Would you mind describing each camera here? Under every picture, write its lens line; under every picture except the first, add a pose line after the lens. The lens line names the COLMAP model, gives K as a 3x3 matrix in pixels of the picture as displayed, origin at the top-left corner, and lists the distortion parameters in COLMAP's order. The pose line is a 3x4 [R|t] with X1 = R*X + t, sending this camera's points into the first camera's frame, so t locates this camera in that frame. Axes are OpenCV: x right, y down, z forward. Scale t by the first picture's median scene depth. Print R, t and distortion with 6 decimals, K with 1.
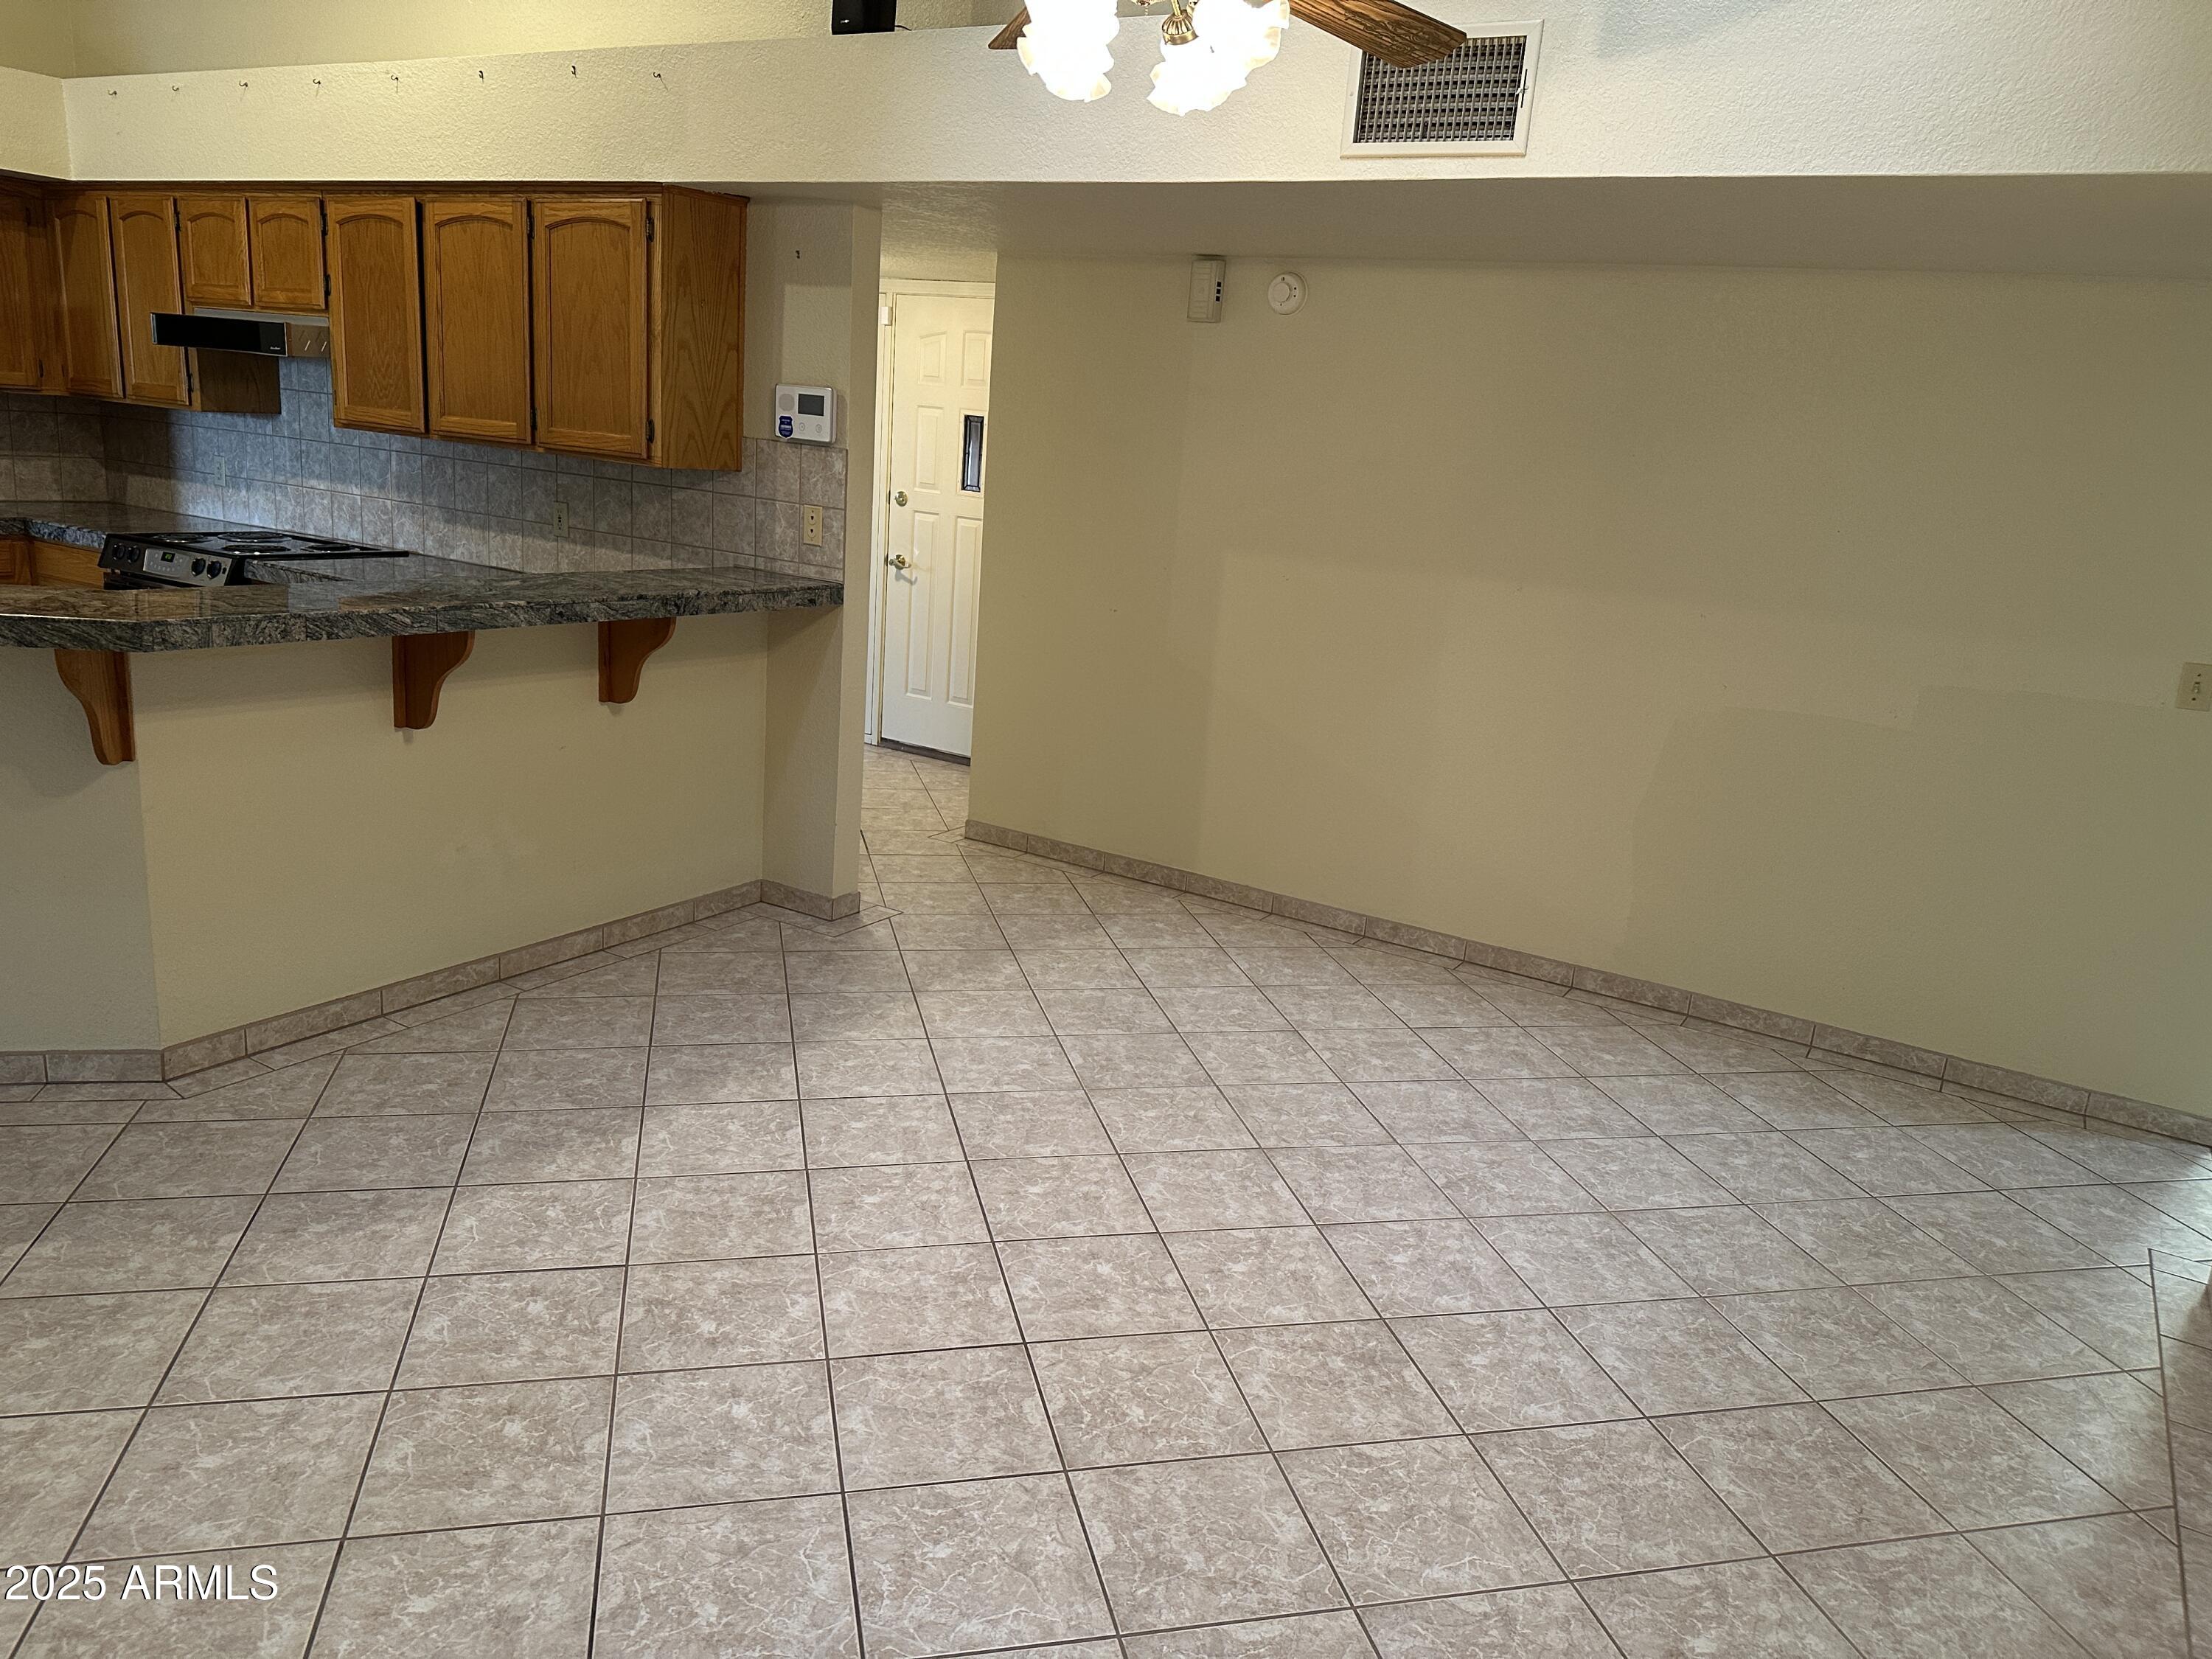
lens RADIAL K [[1529.3, 0, 1102.0], [0, 1529.3, 812.0], [0, 0, 1]] dist [0.026311, -0.030327]
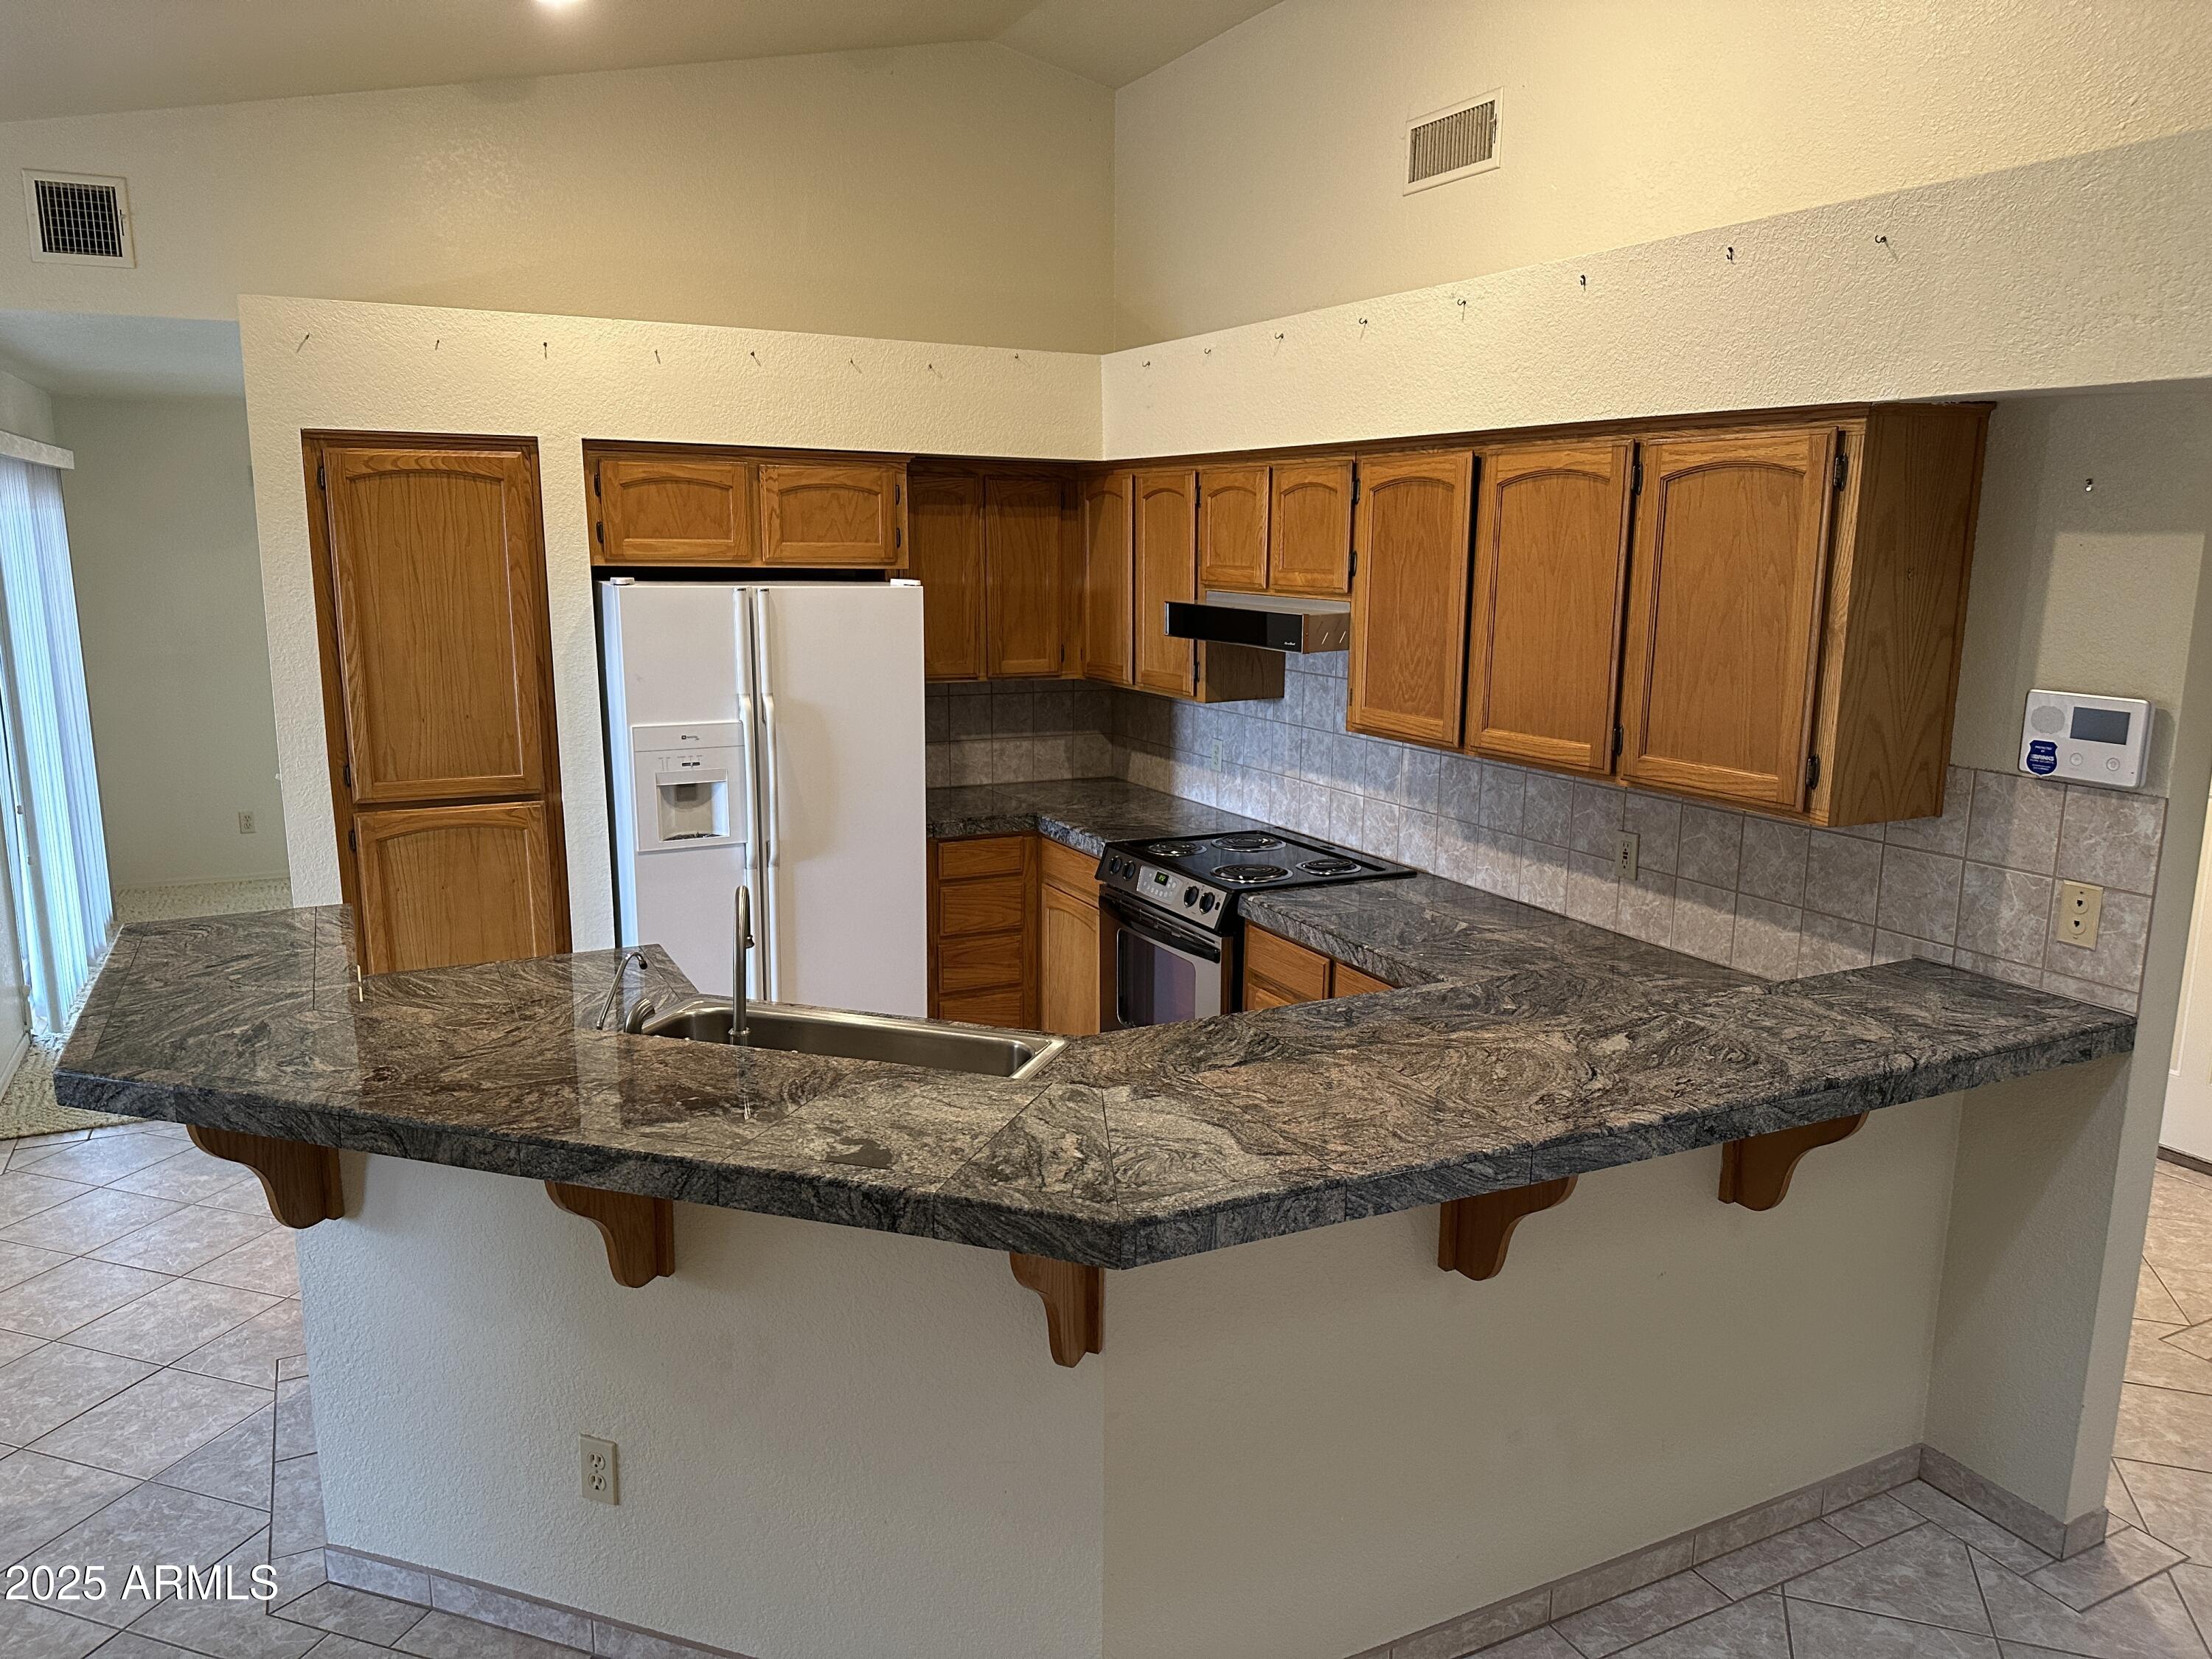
lens RADIAL K [[1529.3, 0, 1095.2], [0, 1529.3, 839.9], [0, 0, 1]] dist [0.026311, -0.030327]
pose [[0.835943, 0.033872, -0.547770, -0.186026], [-0.077272, 0.995415, -0.056371, -0.155601], [0.543349, 0.089451, 0.834727, 0.286764]]
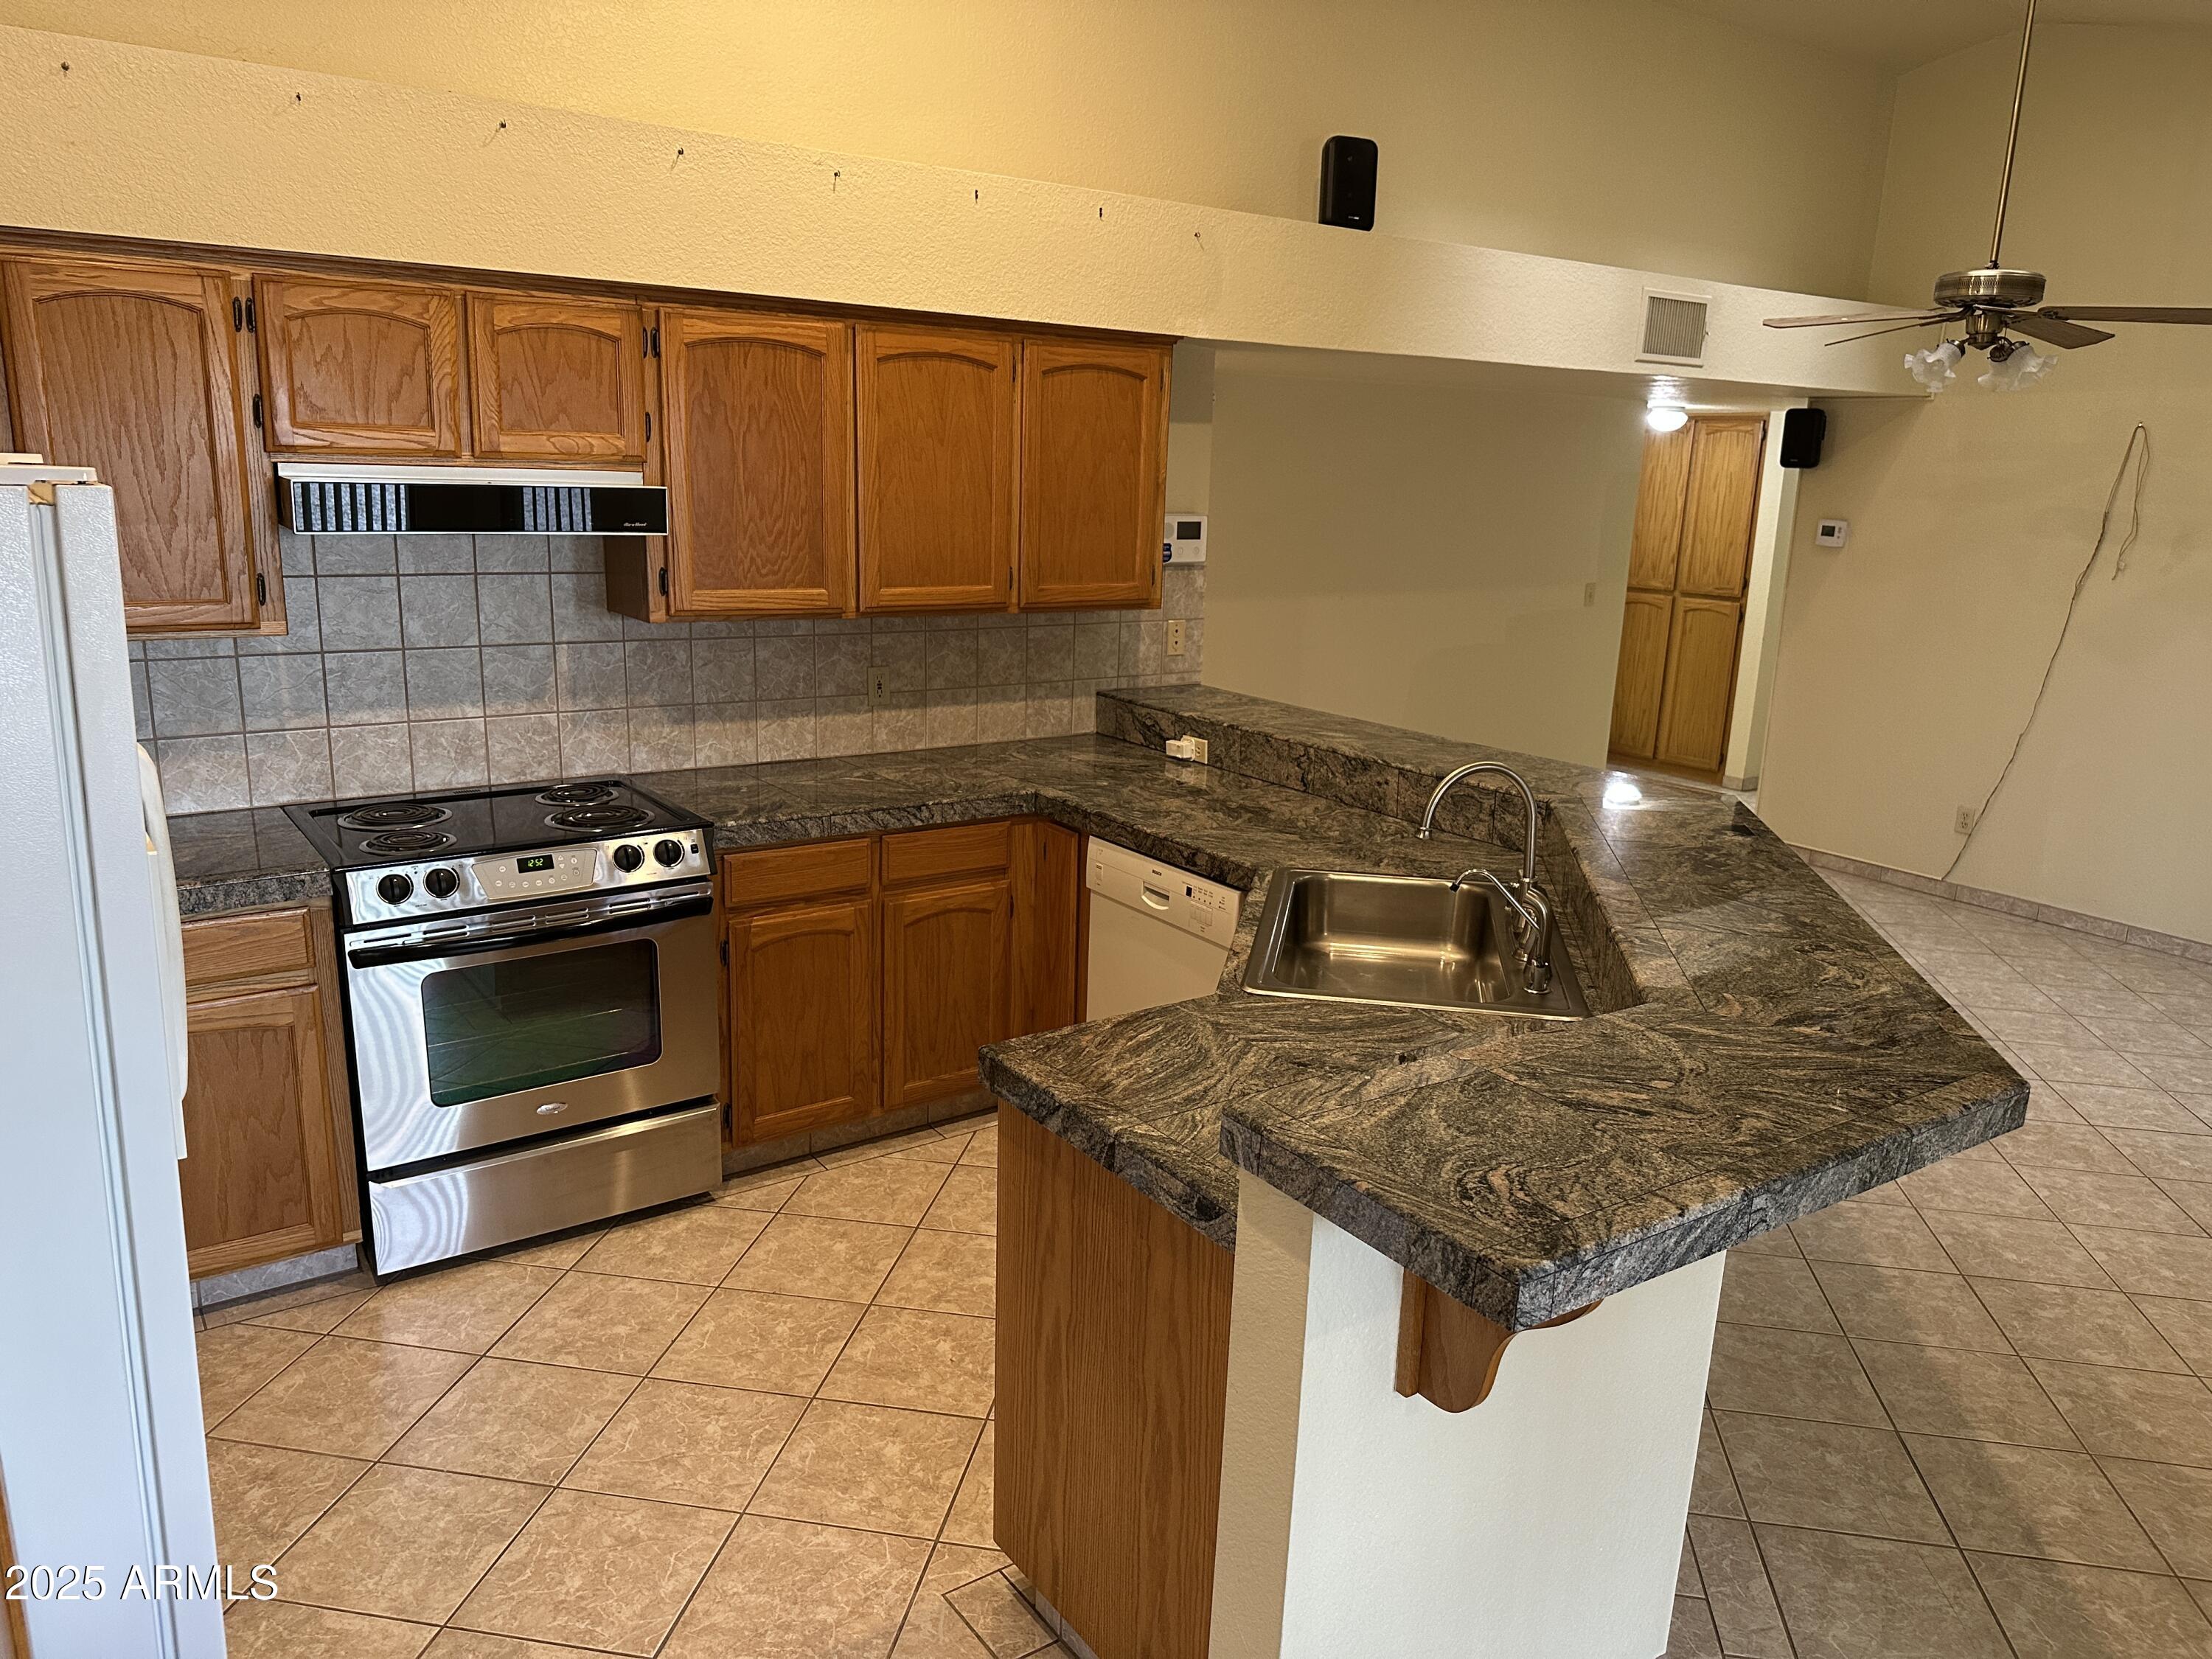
lens RADIAL K [[1529.3, 0, 1147.1], [0, 1529.3, 832.2], [0, 0, 1]] dist [0.026311, -0.030327]
pose [[0.410420, -0.280015, 0.867840, -1.205386], [0.226458, 0.953172, 0.200452, -0.284331], [-0.883330, 0.114260, 0.454613, 0.550023]]
